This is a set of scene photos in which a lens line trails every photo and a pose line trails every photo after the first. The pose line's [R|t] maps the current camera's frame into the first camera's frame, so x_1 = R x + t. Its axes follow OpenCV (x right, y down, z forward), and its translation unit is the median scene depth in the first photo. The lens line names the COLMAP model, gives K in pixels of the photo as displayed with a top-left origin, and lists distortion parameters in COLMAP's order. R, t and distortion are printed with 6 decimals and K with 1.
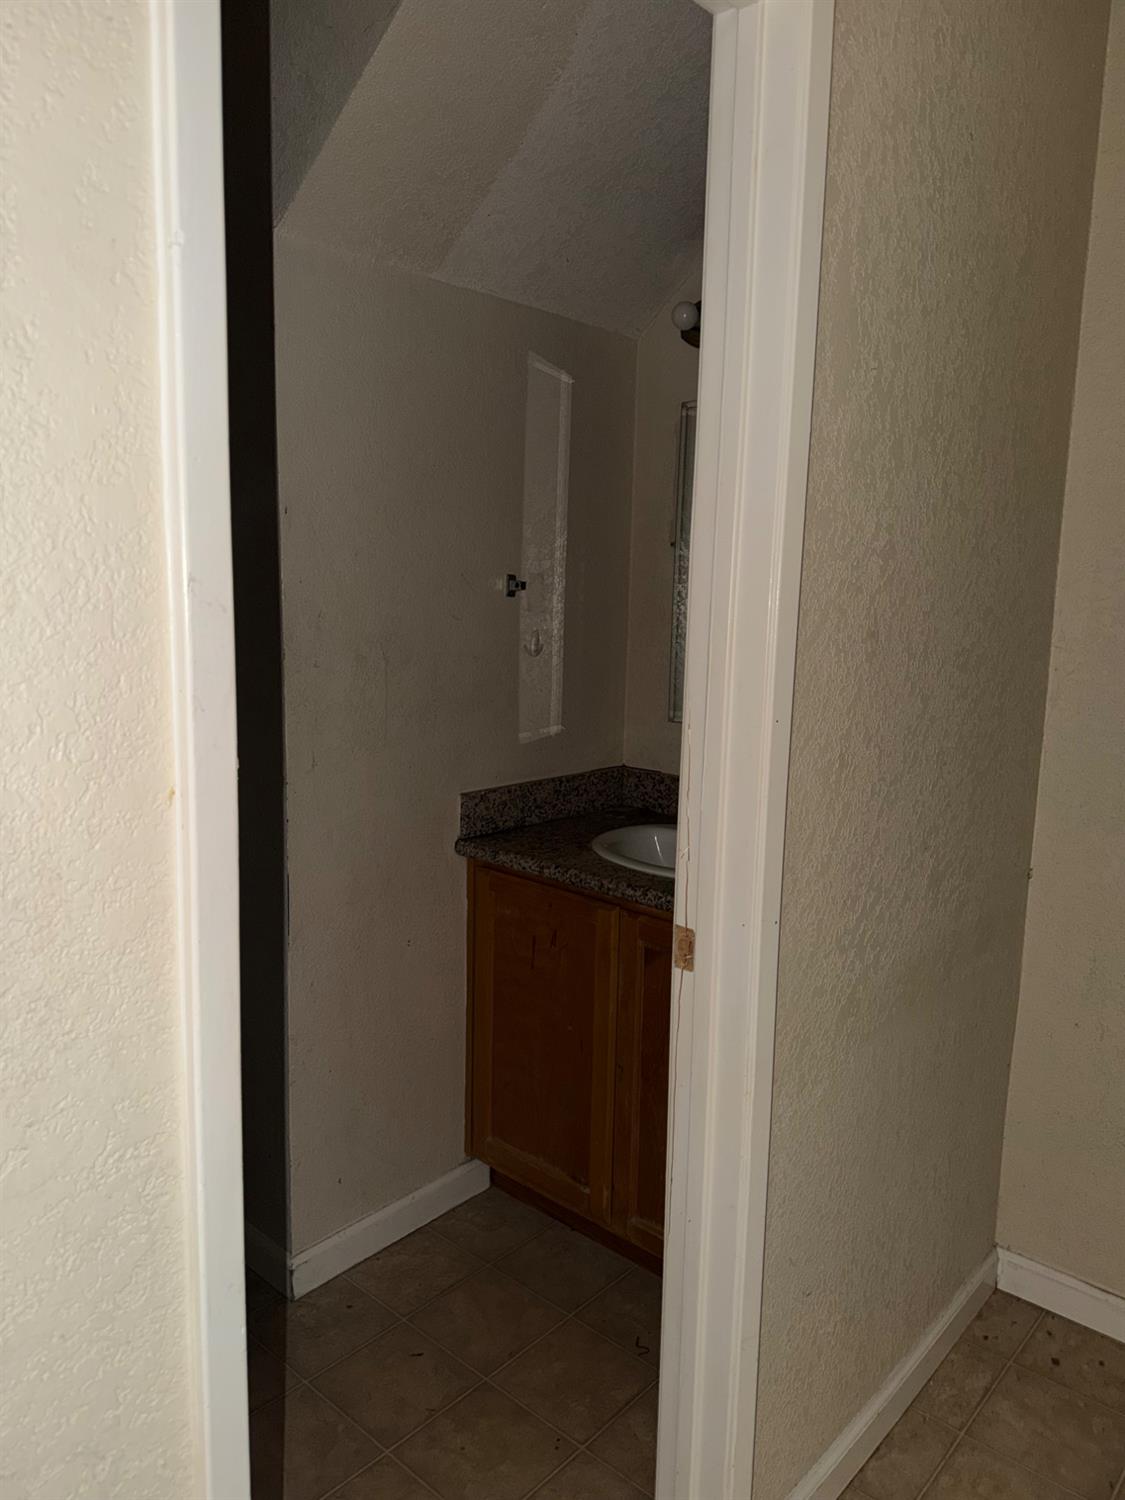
lens RADIAL K [[1069.9, 0, 565.2], [0, 1069.9, 744.2], [0, 0, 1]] dist [0.002113, -0.002658]
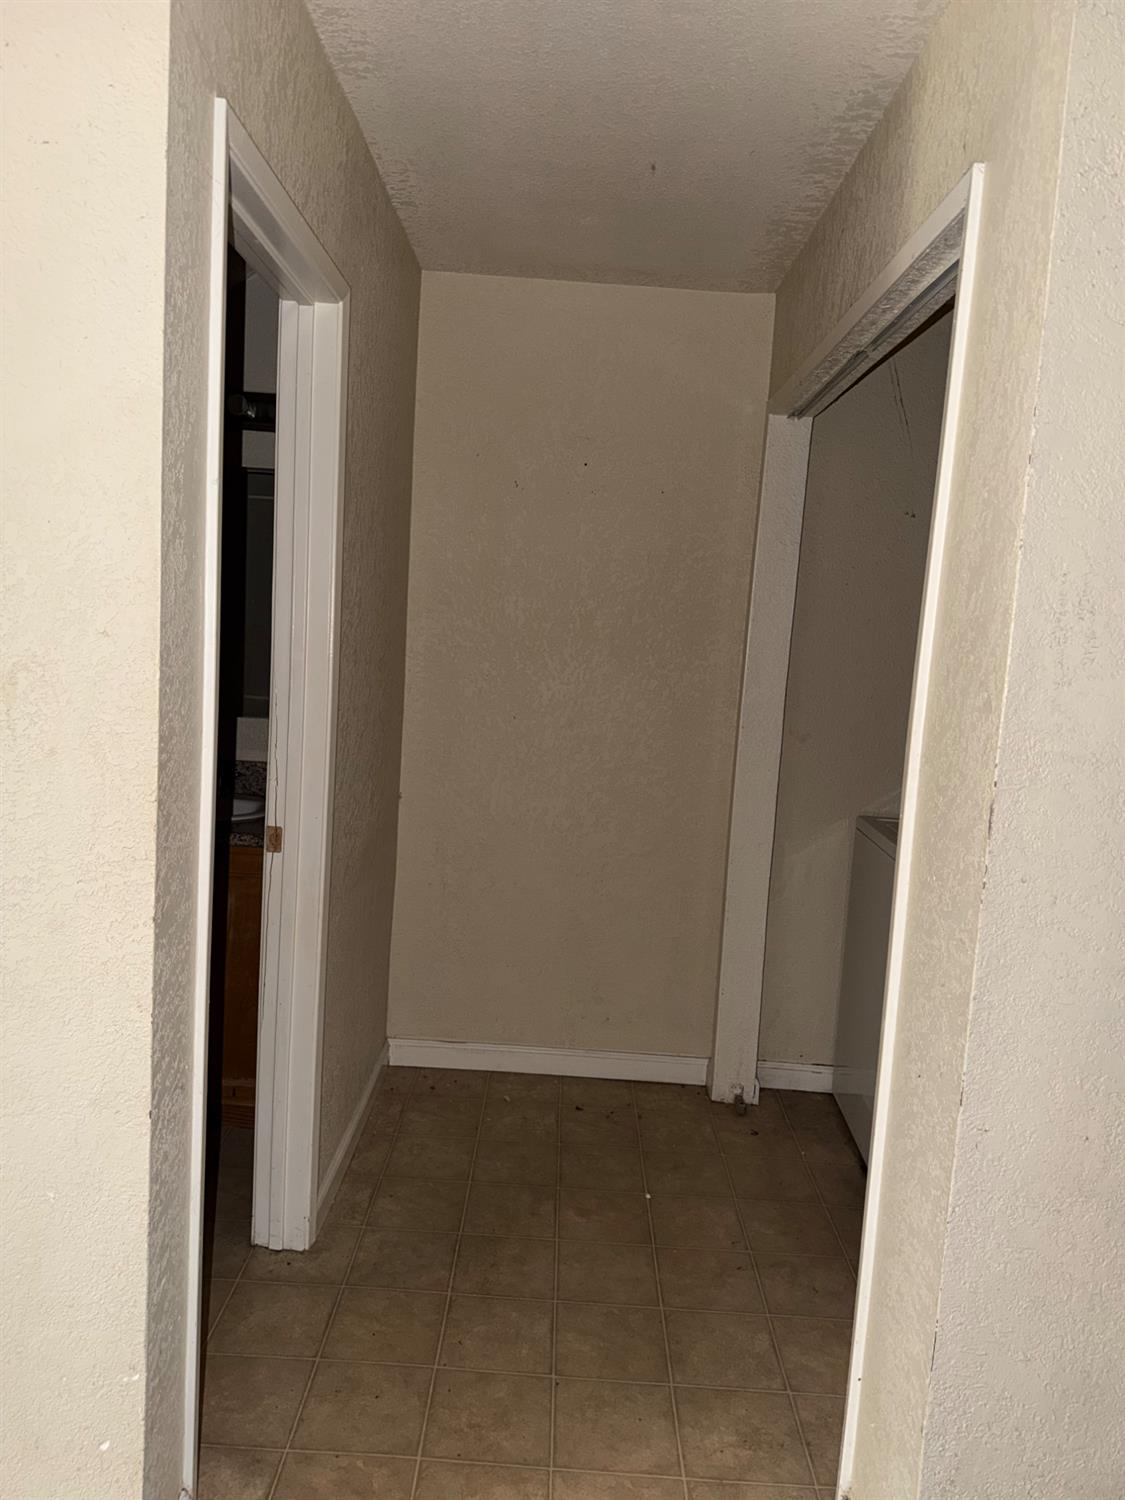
lens RADIAL K [[1069.9, 0, 561.1], [0, 1069.9, 749.3], [0, 0, 1]] dist [0.002113, -0.002658]
pose [[0.751974, -0.054929, 0.656900, -0.475314], [0.052395, 0.998350, 0.023503, 0.026175], [-0.657107, 0.016745, 0.753611, -0.409283]]
